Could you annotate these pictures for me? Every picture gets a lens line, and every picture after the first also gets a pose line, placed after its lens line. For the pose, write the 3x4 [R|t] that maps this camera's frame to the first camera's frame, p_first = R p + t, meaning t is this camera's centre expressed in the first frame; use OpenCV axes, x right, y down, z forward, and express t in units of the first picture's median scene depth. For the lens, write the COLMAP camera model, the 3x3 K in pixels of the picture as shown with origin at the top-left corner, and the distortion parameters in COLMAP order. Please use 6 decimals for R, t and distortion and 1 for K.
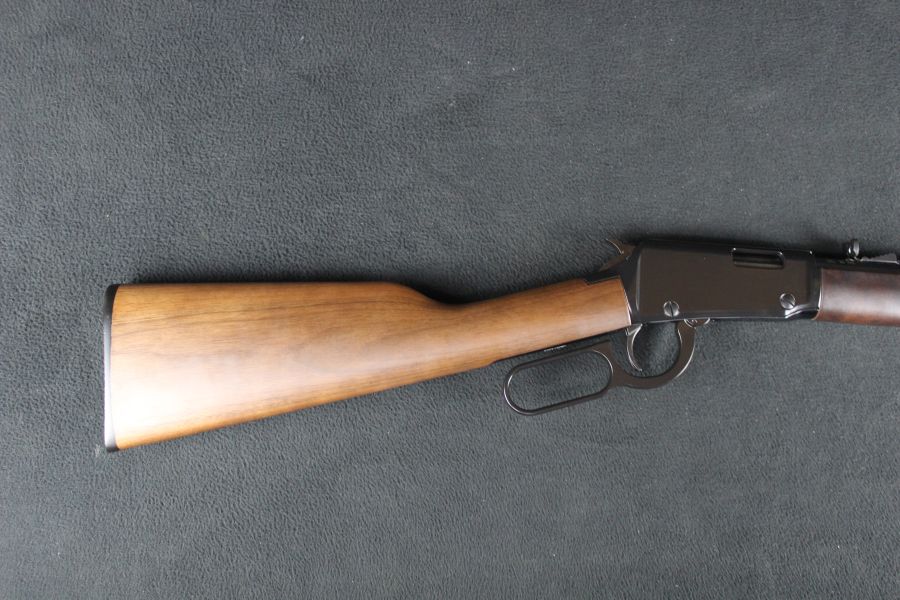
lens RADIAL K [[812.0, 0, 450.0], [0, 812.0, 300.0], [0, 0, 1]] dist [-0.157532, 0.147734]
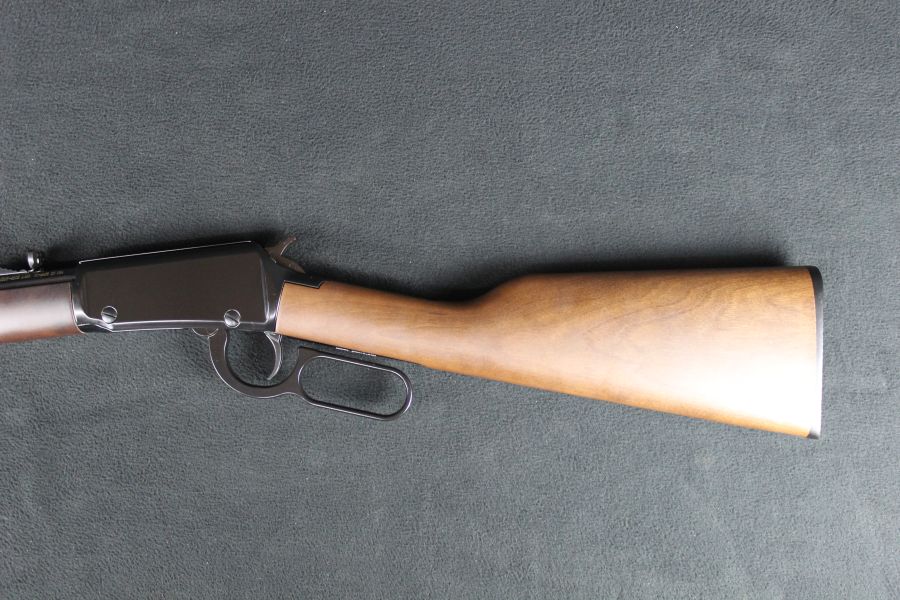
lens RADIAL K [[812.0, 0, 450.0], [0, 812.0, 300.0], [0, 0, 1]] dist [-0.157532, 0.147734]
pose [[0.995586, -0.087546, 0.033837, 0.728966], [0.085454, 0.994595, 0.058986, -0.176581], [-0.038818, -0.055834, 0.997685, 0.048005]]
